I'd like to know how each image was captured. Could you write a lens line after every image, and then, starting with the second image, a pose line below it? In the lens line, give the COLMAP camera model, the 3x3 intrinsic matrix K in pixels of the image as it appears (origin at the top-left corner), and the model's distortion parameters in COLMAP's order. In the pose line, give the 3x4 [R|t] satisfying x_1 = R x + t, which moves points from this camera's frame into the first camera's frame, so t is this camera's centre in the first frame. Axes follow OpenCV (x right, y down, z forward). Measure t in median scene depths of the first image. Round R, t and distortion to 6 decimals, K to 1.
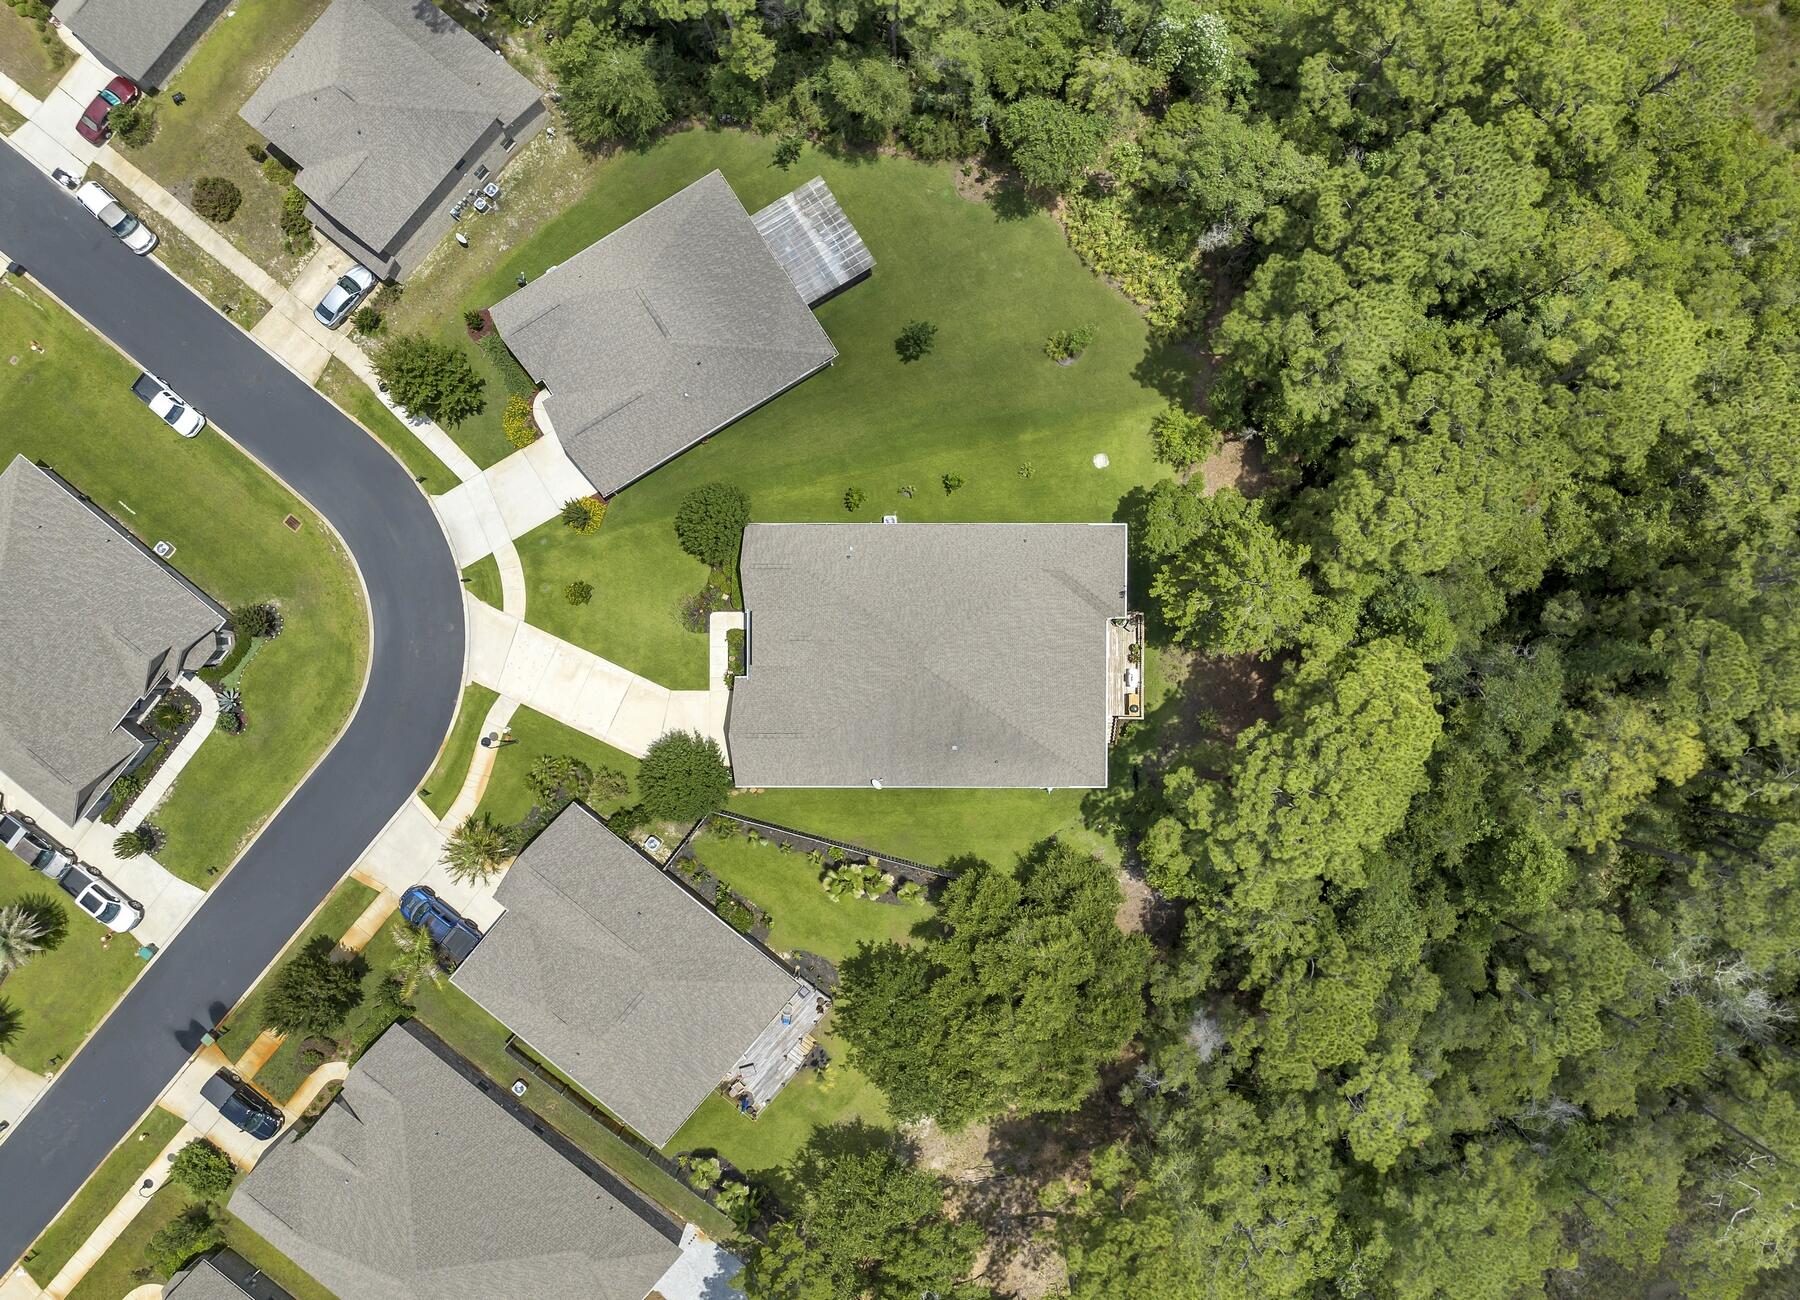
lens RADIAL K [[1284.8, 0, 900.0], [0, 1284.8, 650.0], [0, 0, 1]] dist [-0.063820, -0.000604]
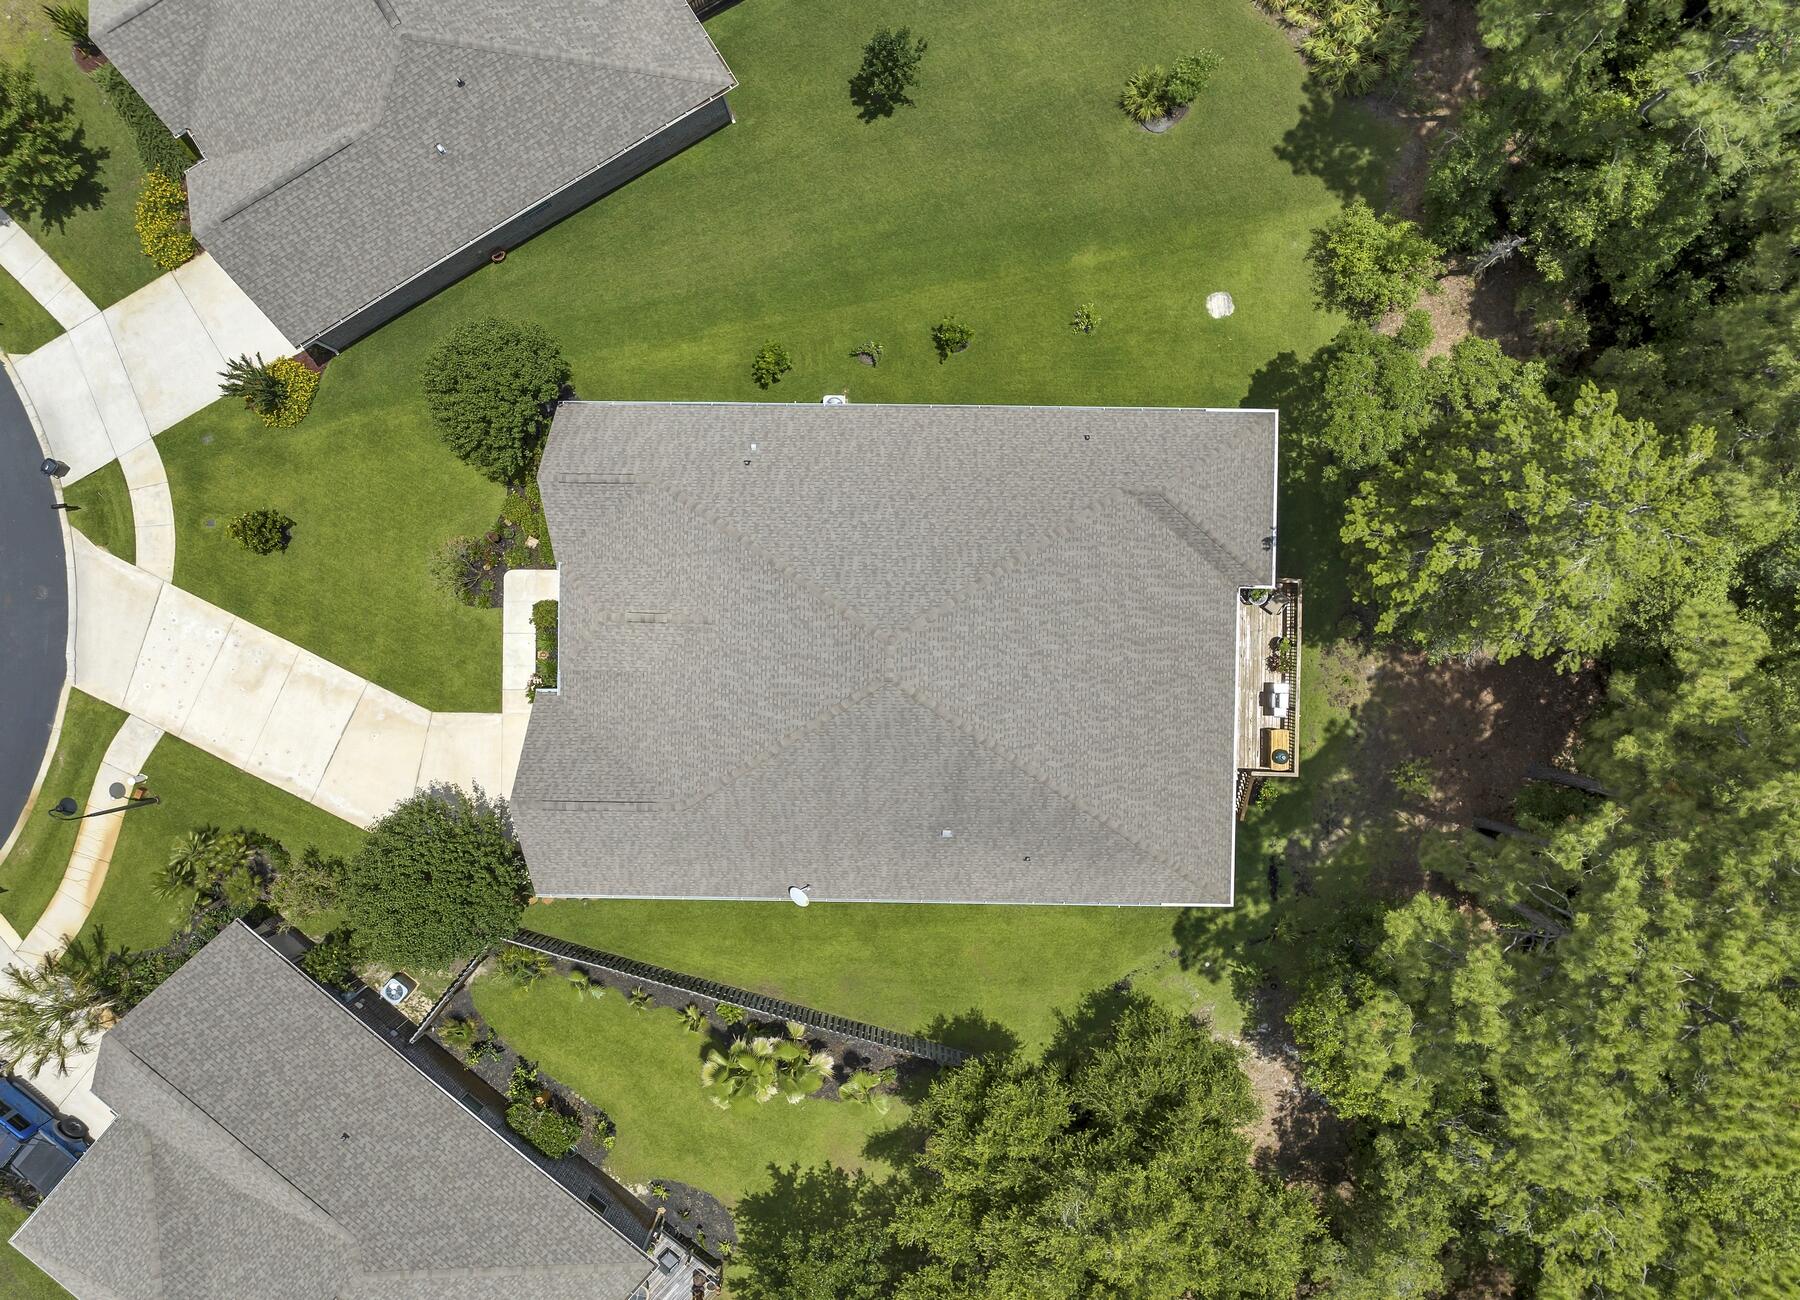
lens RADIAL K [[1284.8, 0, 900.0], [0, 1284.8, 650.0], [0, 0, 1]] dist [-0.063820, -0.000604]
pose [[0.999921, 0.012522, -0.001402, 0.022114], [-0.012517, 0.999915, 0.003692, 0.000556], [0.001448, -0.003674, 0.999992, 0.457235]]
